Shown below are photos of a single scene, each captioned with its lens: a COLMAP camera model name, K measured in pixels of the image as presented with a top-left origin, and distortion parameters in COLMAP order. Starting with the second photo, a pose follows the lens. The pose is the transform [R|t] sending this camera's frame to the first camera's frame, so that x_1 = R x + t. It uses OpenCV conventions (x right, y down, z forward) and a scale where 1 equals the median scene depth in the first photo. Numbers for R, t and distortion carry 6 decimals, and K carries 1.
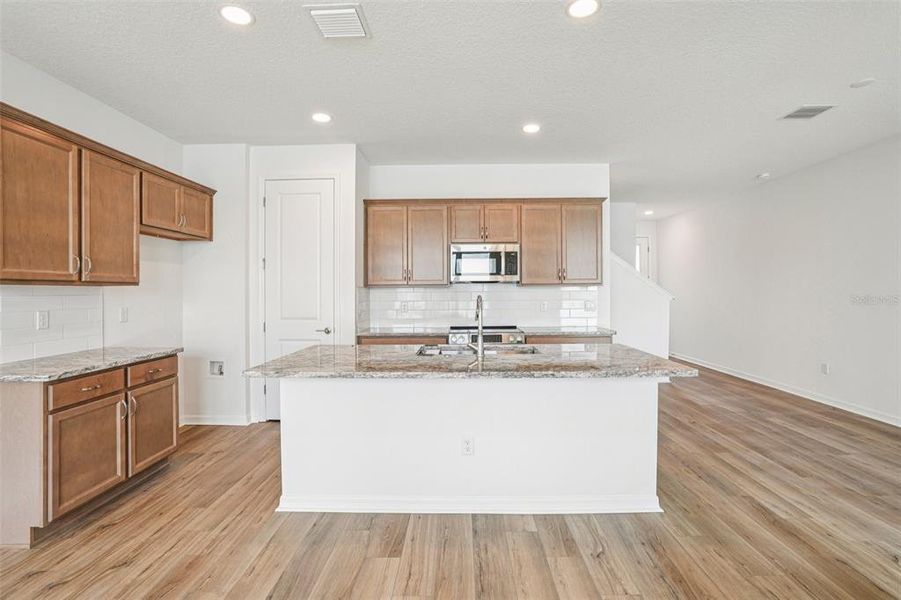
lens RADIAL K [[429.2, 0, 455.2], [0, 429.2, 290.2], [0, 0, 1]] dist [-0.060349, 0.023513]
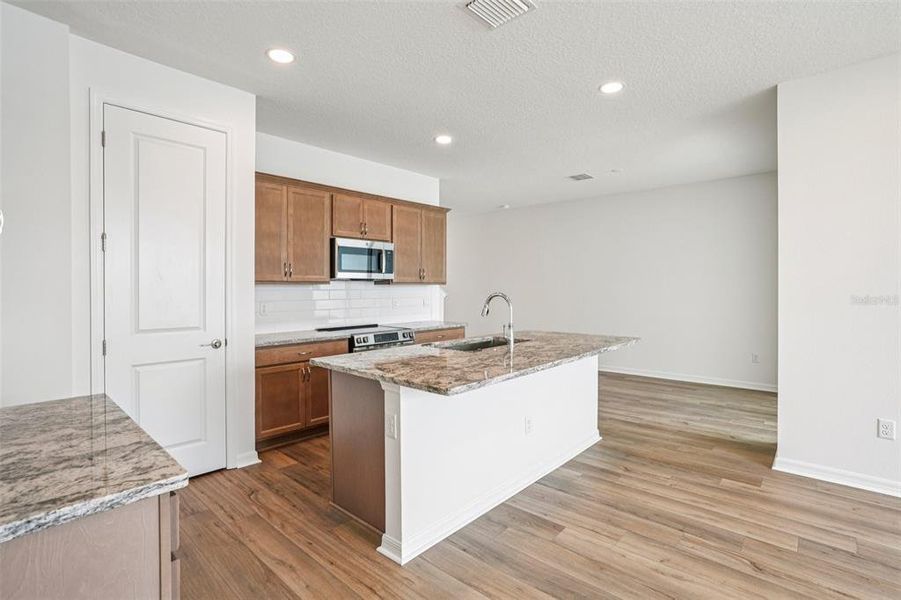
lens RADIAL K [[430.0, 0, 450.2], [0, 430.0, 291.8], [0, 0, 1]] dist [-0.046886, 0.013772]
pose [[0.659764, -0.002509, 0.751469, -0.755380], [-0.002165, 0.999984, 0.005240, 0.003984], [-0.751470, -0.005084, 0.659748, 0.316627]]
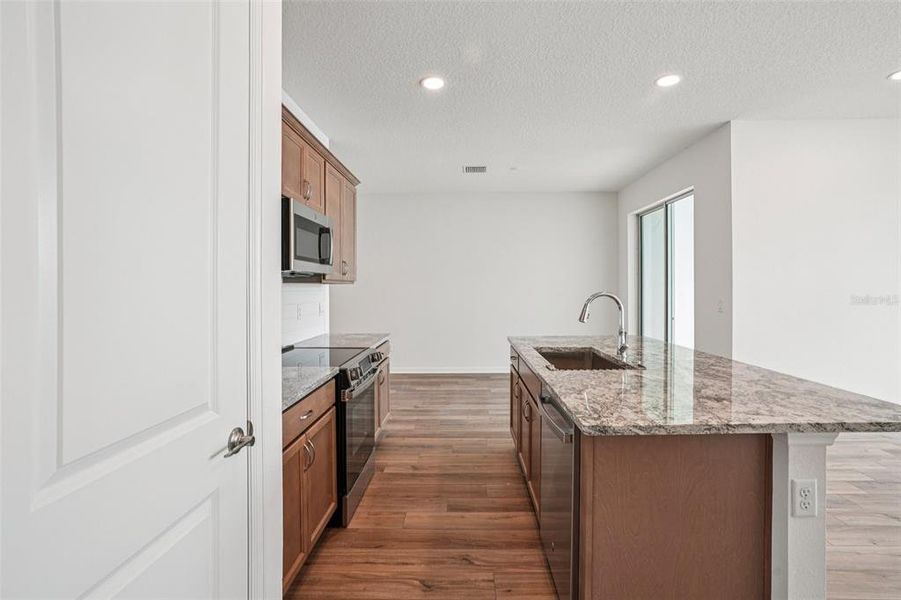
lens RADIAL K [[429.2, 0, 455.2], [0, 429.2, 290.2], [0, 0, 1]] dist [-0.060349, 0.023513]
pose [[0.010180, -0.001469, 0.999947, -0.731152], [0.007624, 0.999970, 0.001391, 0.005281], [-0.999919, 0.007610, 0.010191, 1.134379]]
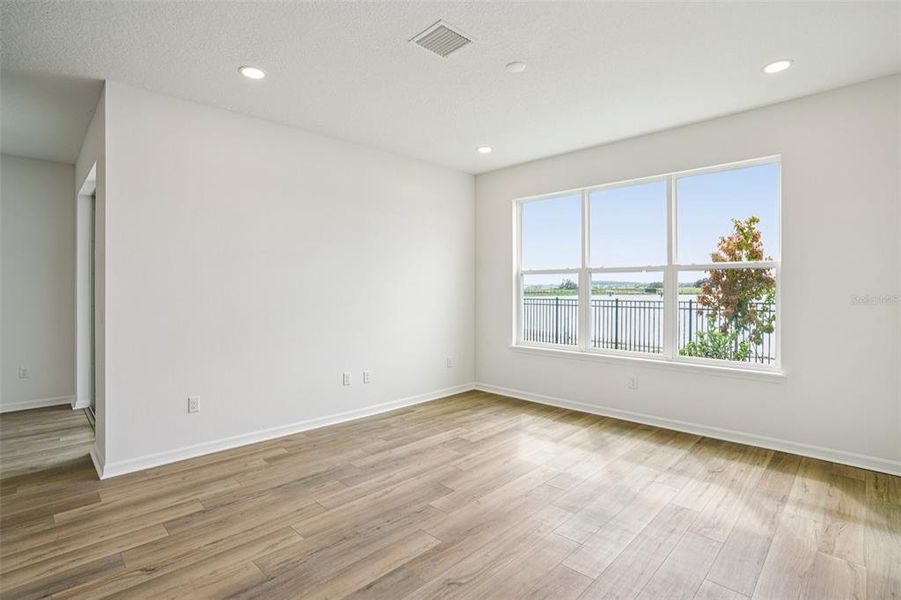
lens RADIAL K [[427.4, 0, 450.5], [0, 427.4, 300.0], [0, 0, 1]] dist [-0.001357, -0.000174]
pose [[-0.712207, -0.011443, 0.701876, -0.751691], [0.003438, 0.999798, 0.019788, 0.002599], [-0.701961, 0.016506, -0.712024, 0.507442]]
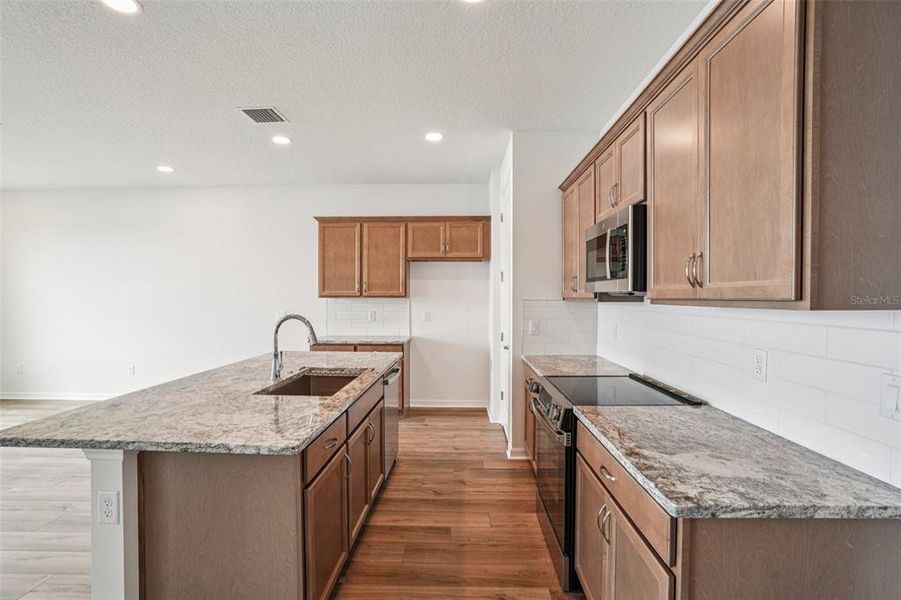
lens RADIAL K [[434.5, 0, 450.5], [0, 434.5, 300.0], [0, 0, 1]] dist [-0.064609, 0.023045]
pose [[-0.018020, 0.017045, -0.999692, 0.822808], [0.002370, 0.999853, 0.017005, -0.029582], [0.999835, -0.002063, -0.018057, 1.174255]]
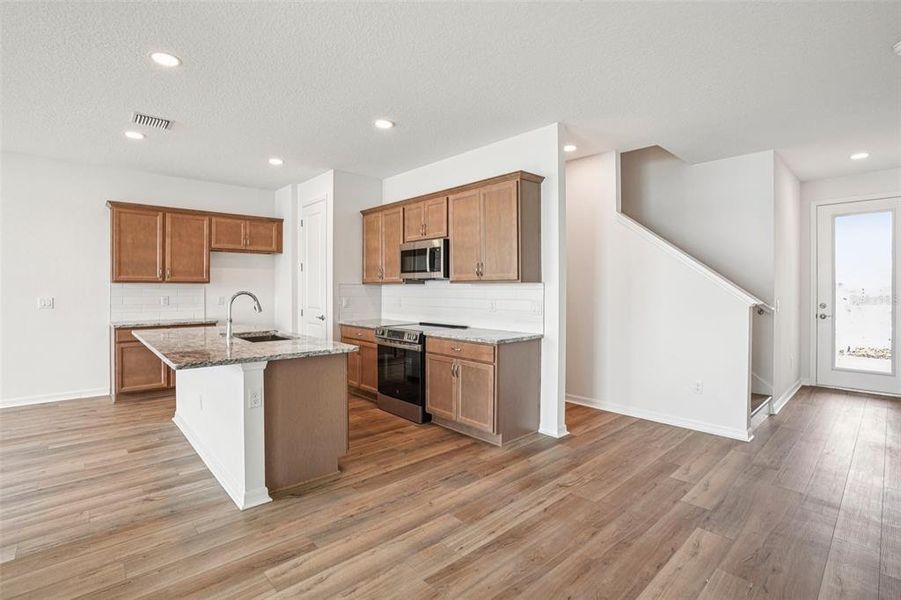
lens RADIAL K [[429.2, 0, 455.2], [0, 429.2, 290.2], [0, 0, 1]] dist [-0.060349, 0.023513]
pose [[0.687483, 0.013212, -0.726081, 1.208766], [-0.003634, 0.999885, 0.014753, -0.011859], [0.726192, -0.007503, 0.687451, 0.526509]]
